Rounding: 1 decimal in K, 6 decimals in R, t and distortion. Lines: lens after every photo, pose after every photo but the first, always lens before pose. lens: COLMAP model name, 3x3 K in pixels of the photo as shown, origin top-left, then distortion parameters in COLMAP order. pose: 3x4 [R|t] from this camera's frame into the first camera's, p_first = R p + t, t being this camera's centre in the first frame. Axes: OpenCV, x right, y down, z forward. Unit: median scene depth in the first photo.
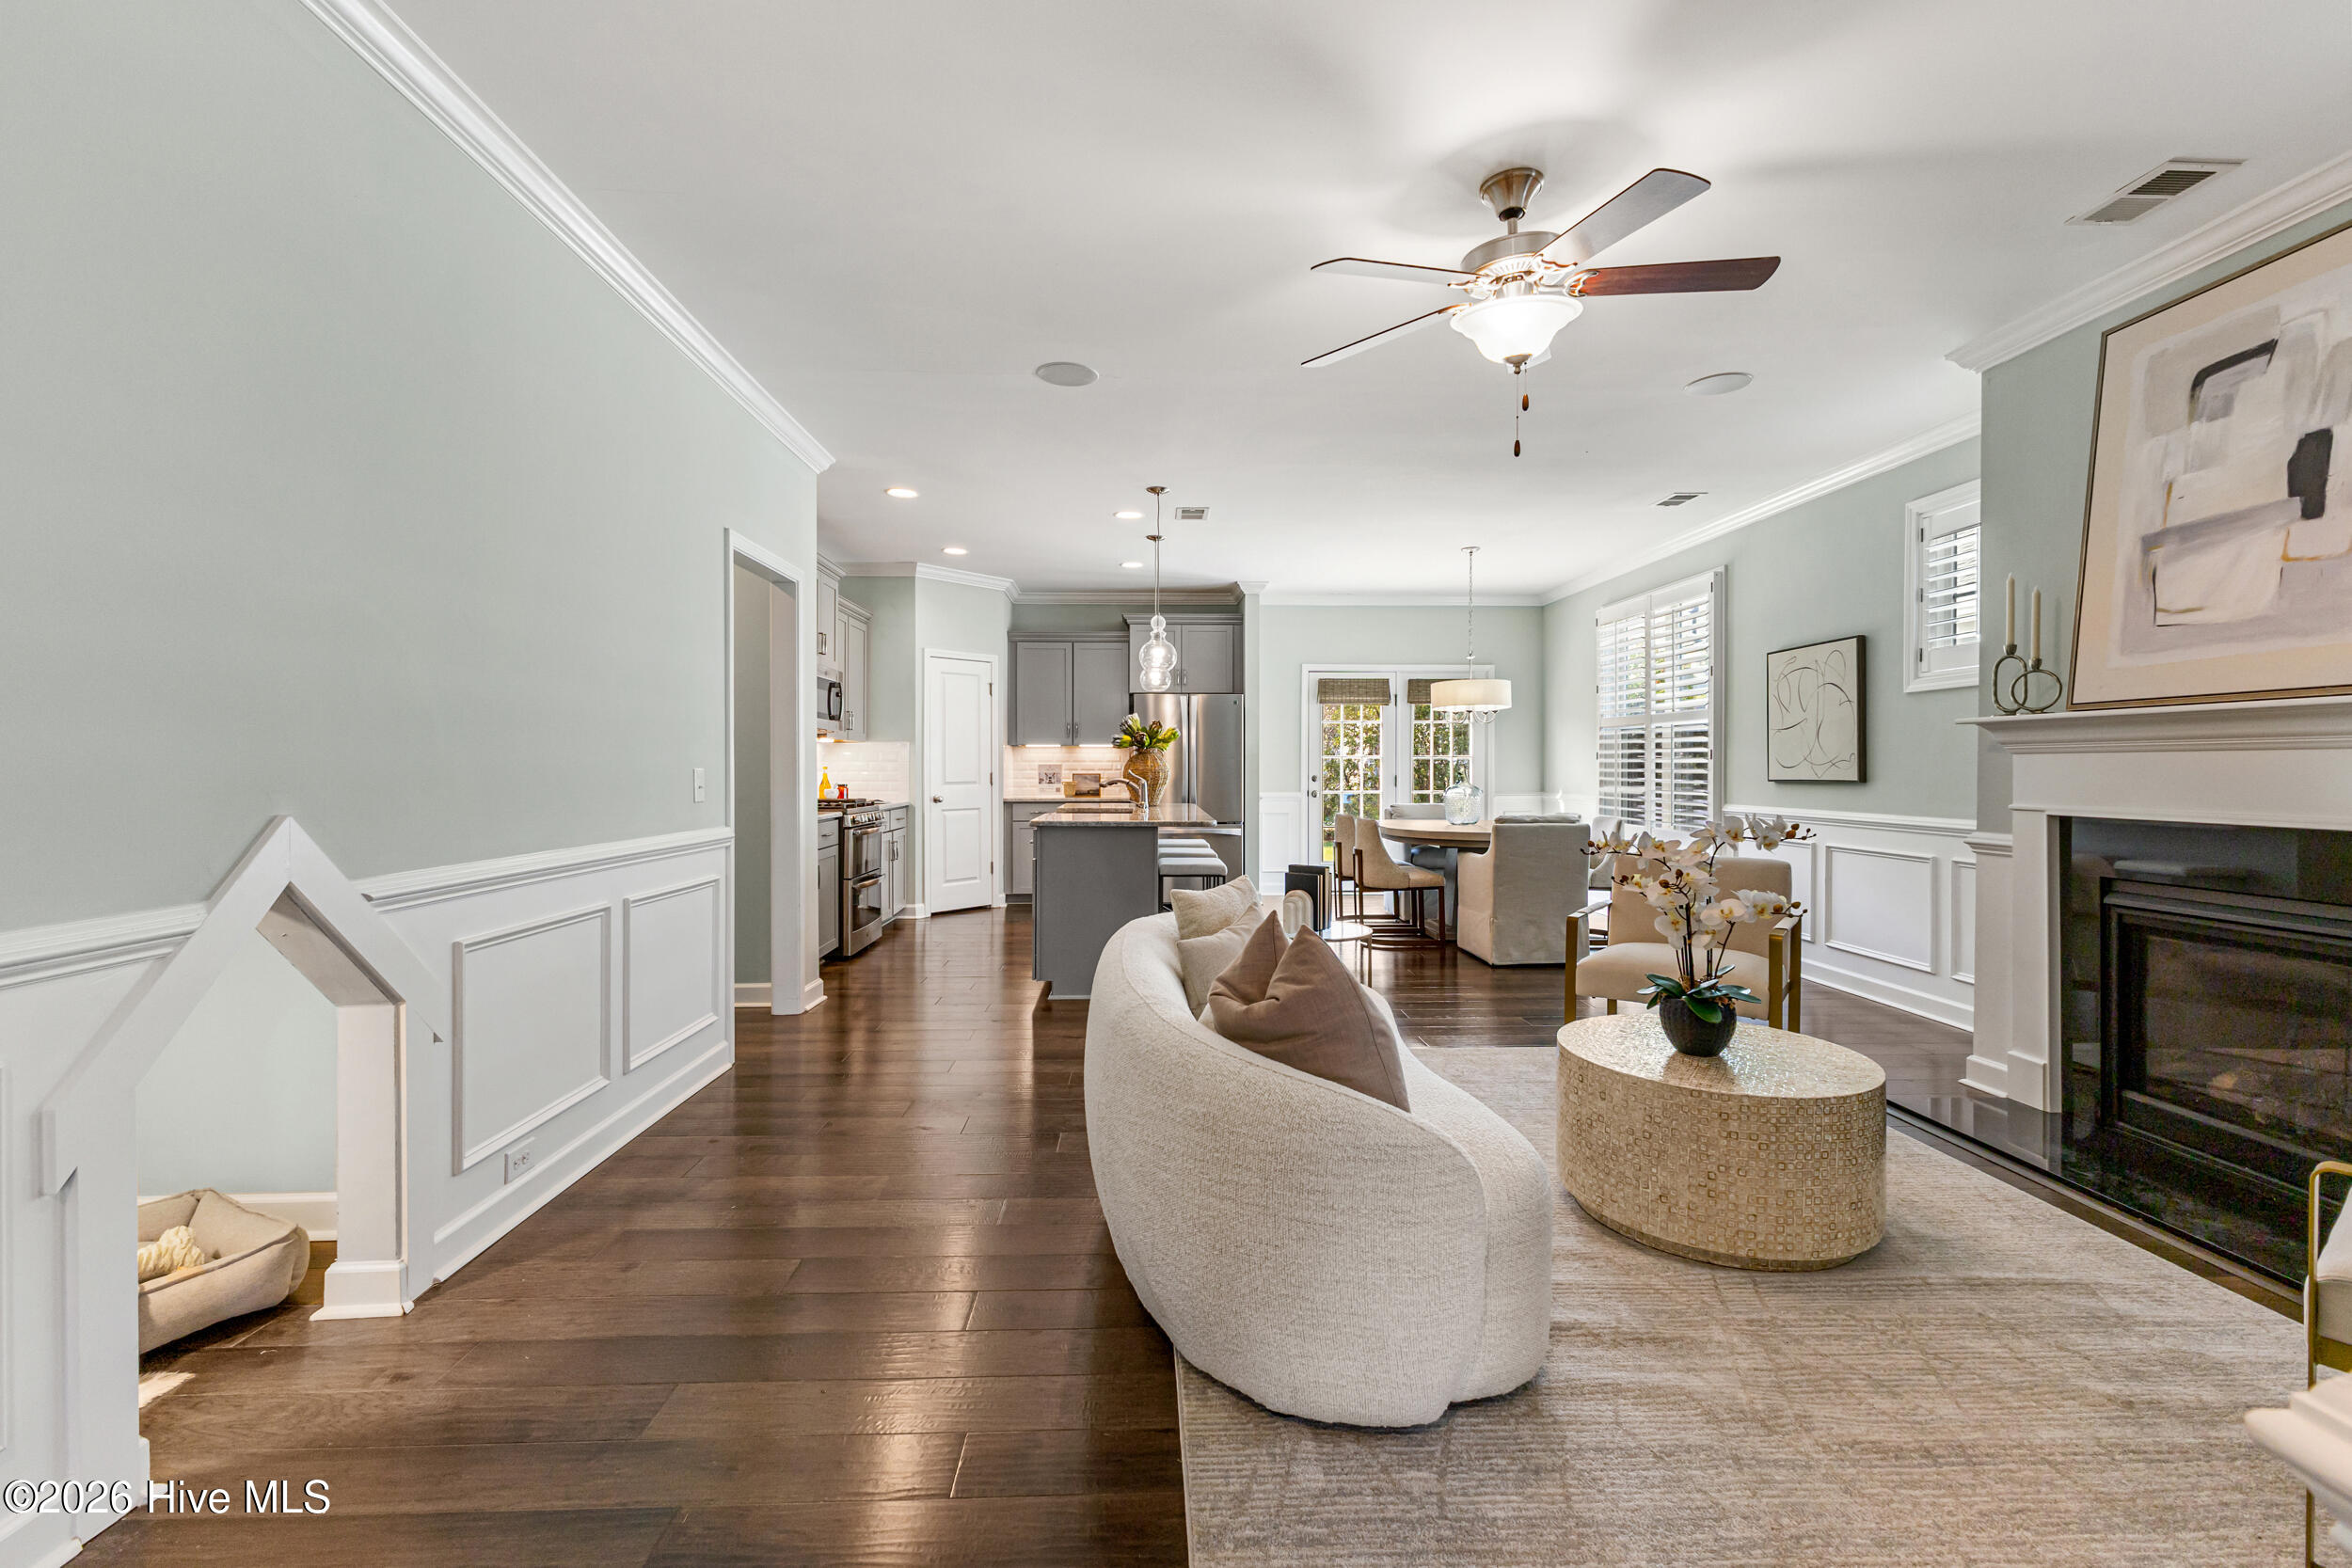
lens RADIAL K [[1012.3, 0, 1178.0], [0, 1012.3, 768.3], [0, 0, 1]] dist [0.011973, -0.003140]
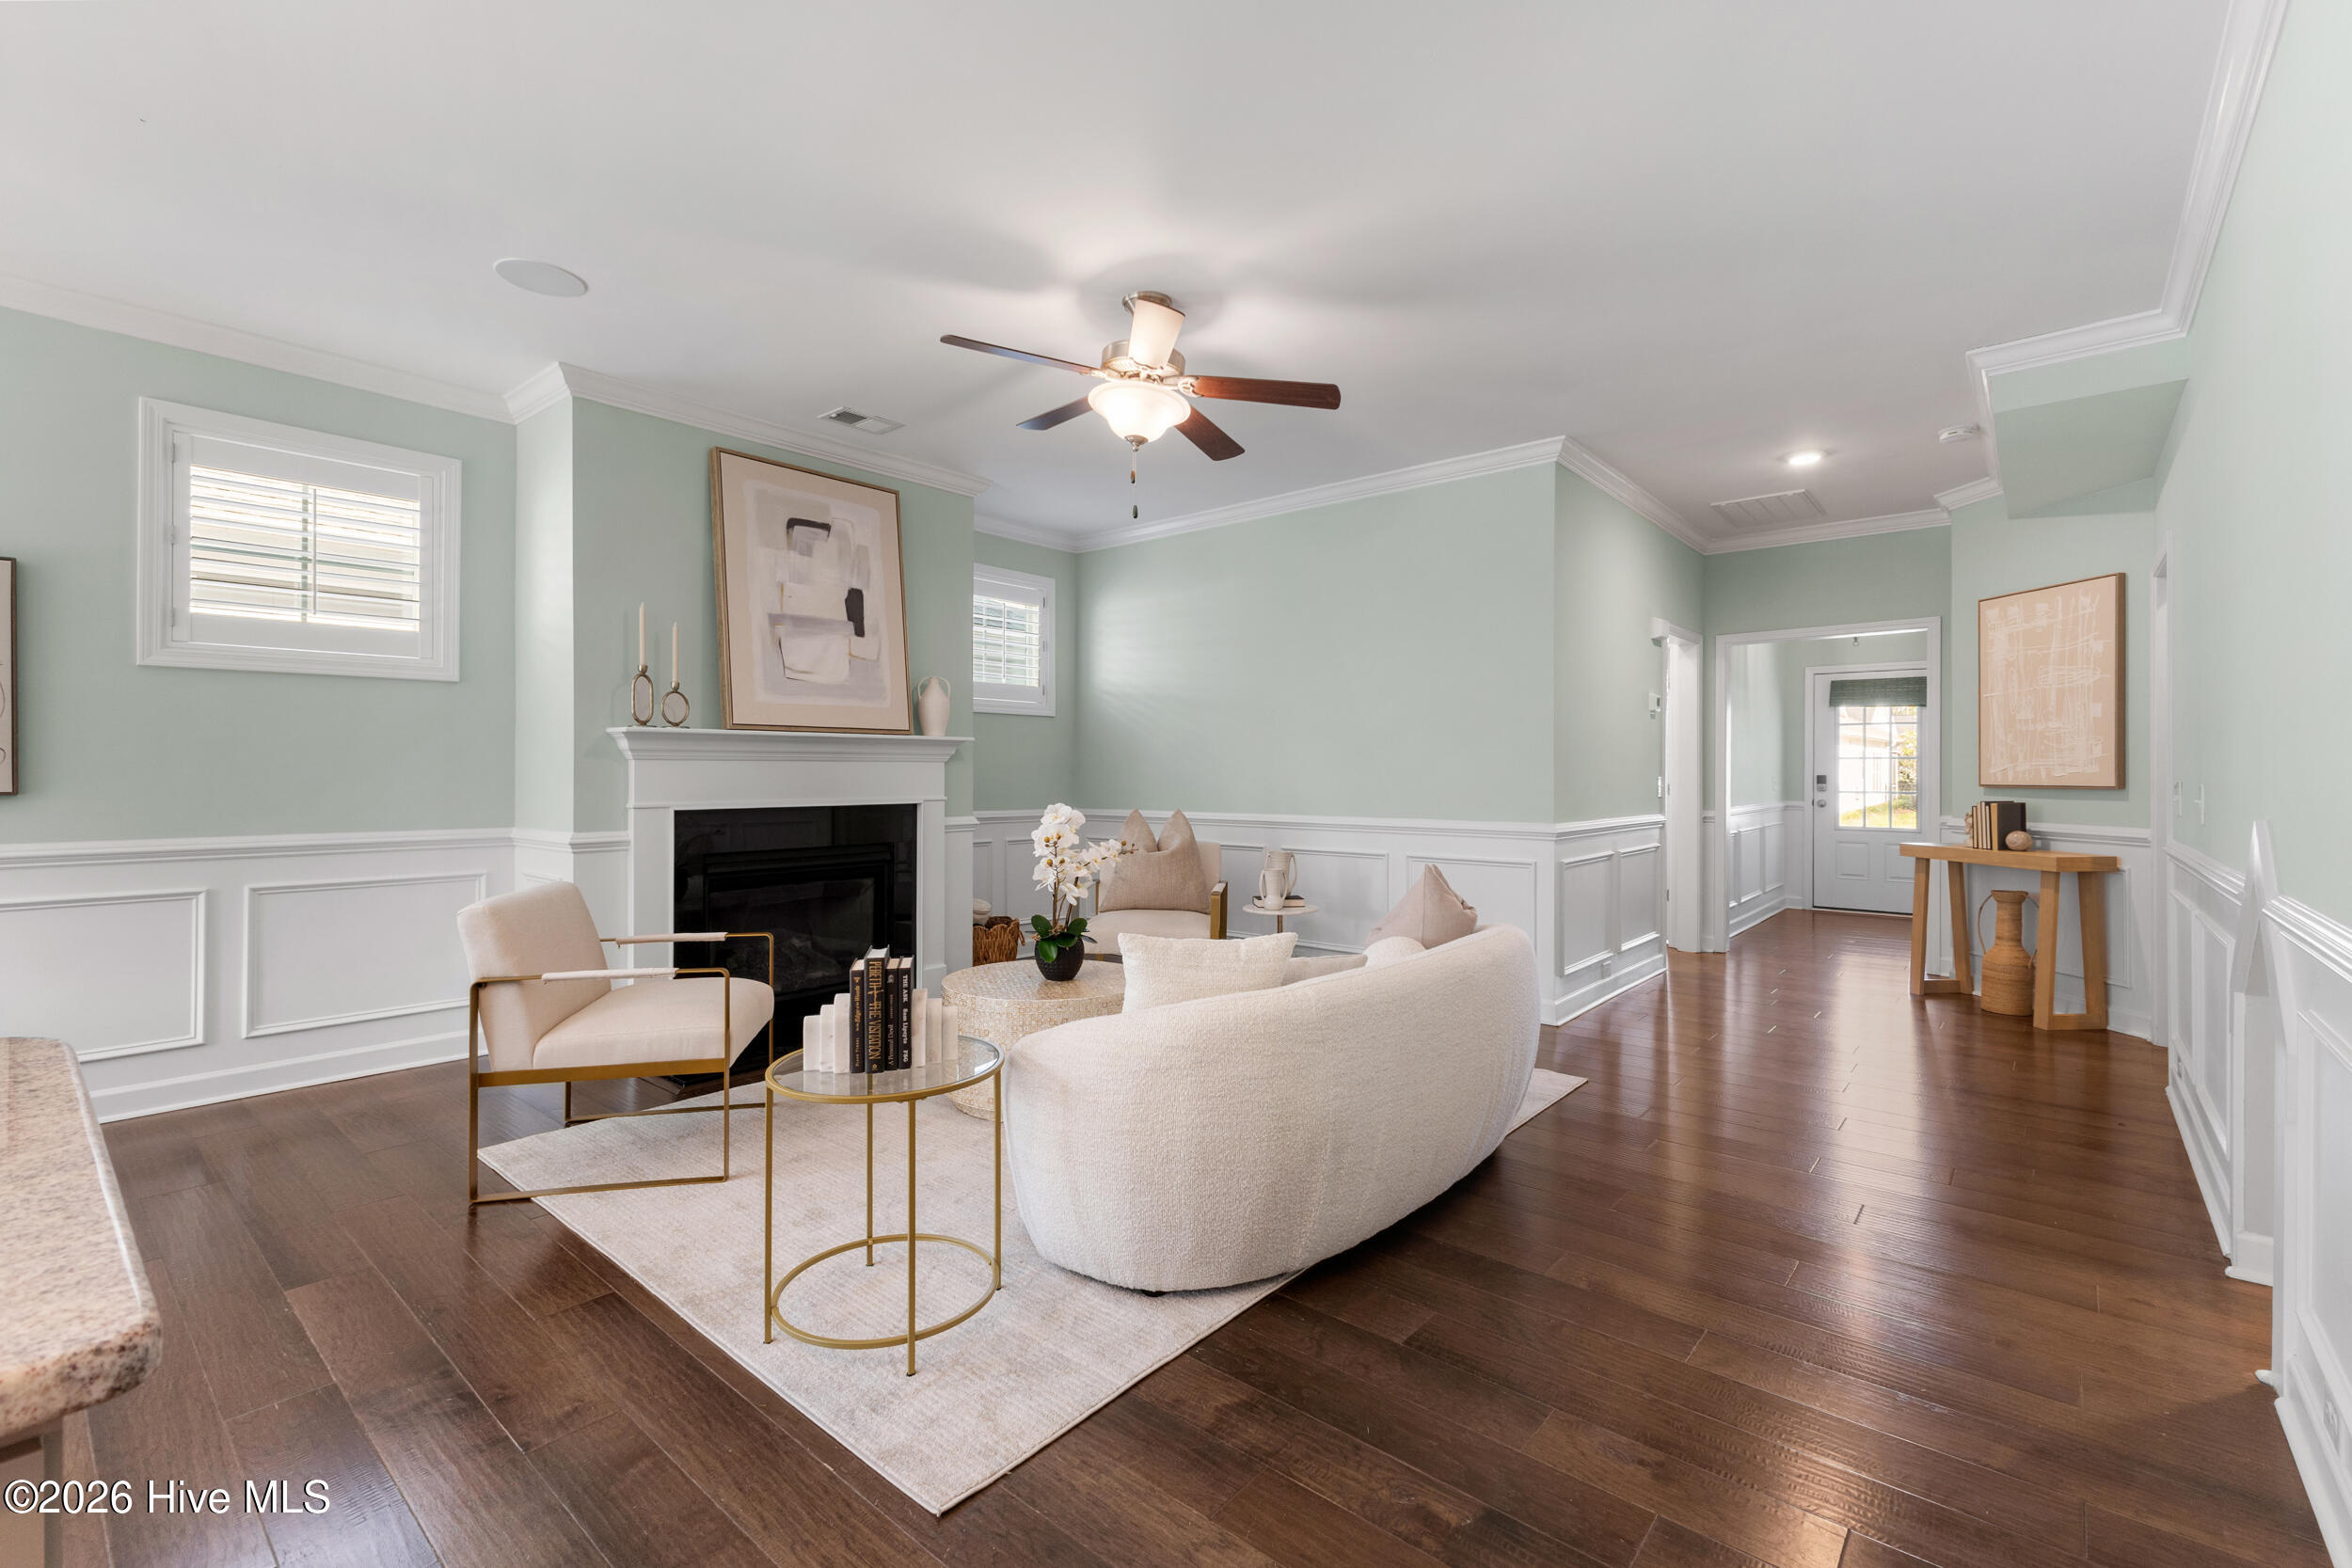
lens RADIAL K [[1012.3, 0, 1179.3], [0, 1012.3, 772.4], [0, 0, 1]] dist [0.011973, -0.003140]
pose [[-0.732637, -0.004739, 0.680603, -0.239177], [-0.002826, 0.999988, 0.003920, -0.003521], [-0.680614, 0.000948, -0.732642, 0.834435]]
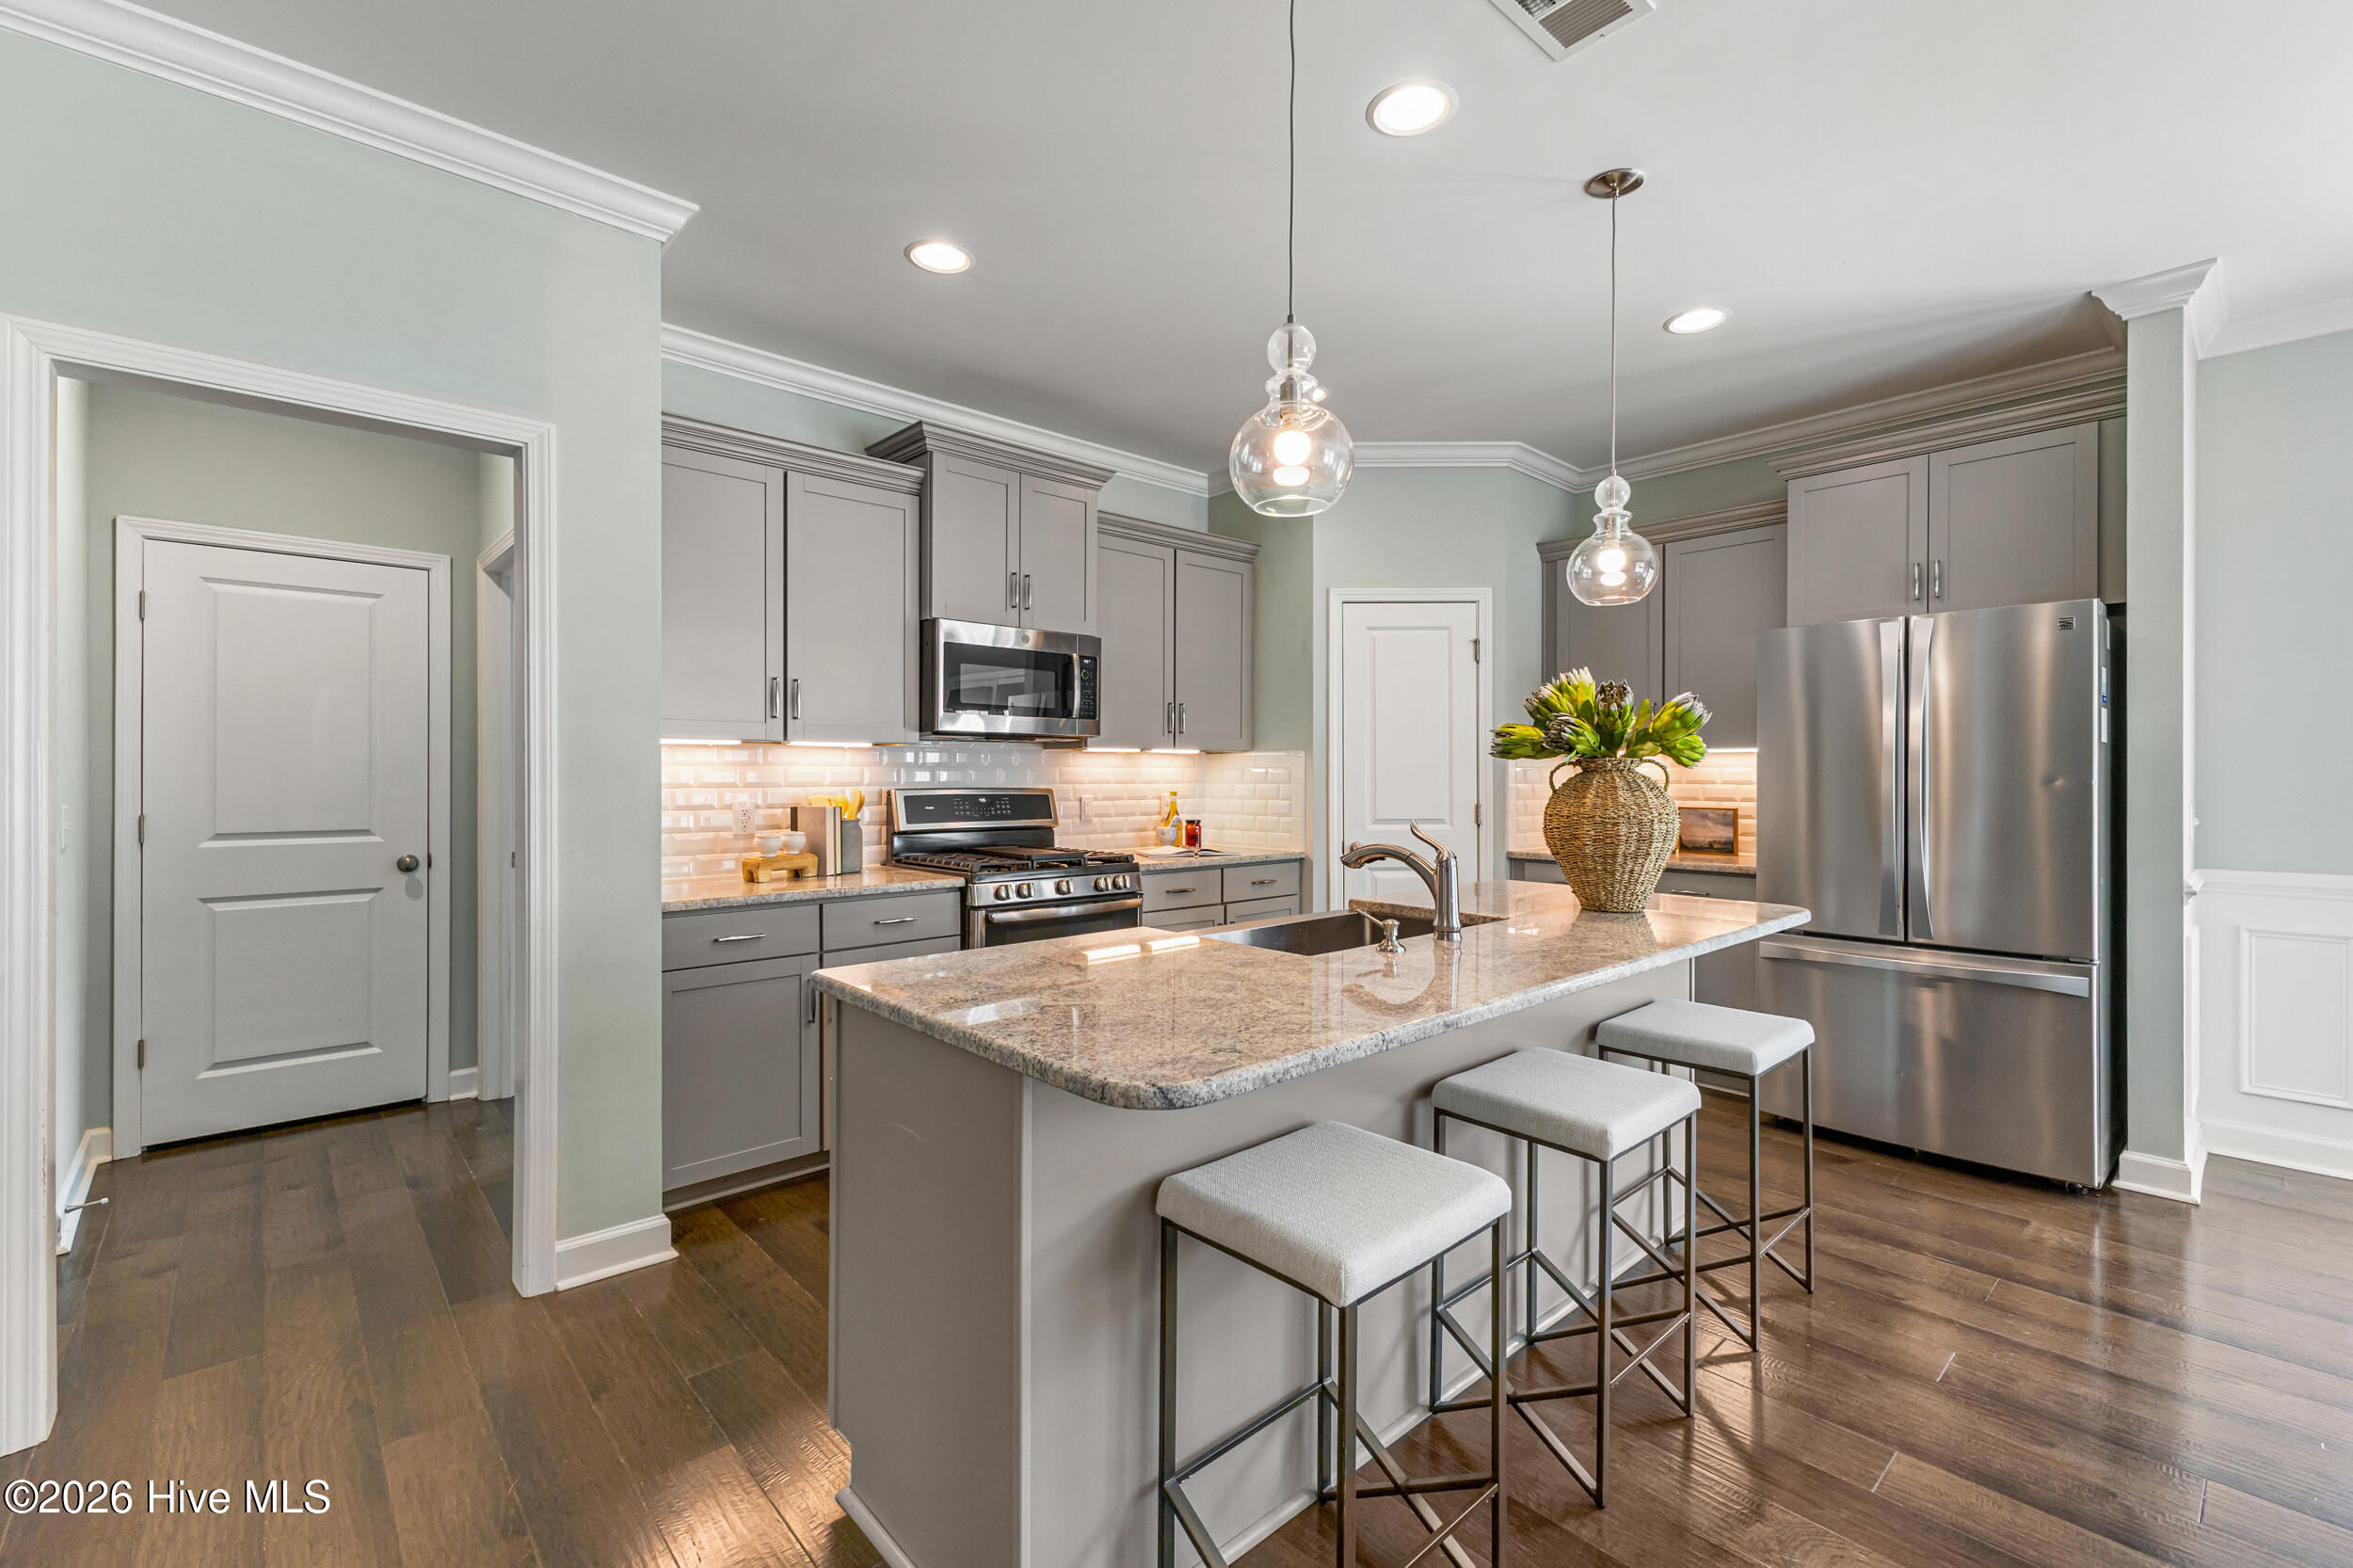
lens RADIAL K [[1012.8, 0, 1174.3], [0, 1012.8, 776.6], [0, 0, 1]] dist [0.011973, -0.003140]
pose [[0.645064, 0.001434, -0.764127, 0.177338], [-0.001654, 0.999999, 0.000480, -0.014414], [0.764126, 0.000954, 0.645066, 0.722433]]
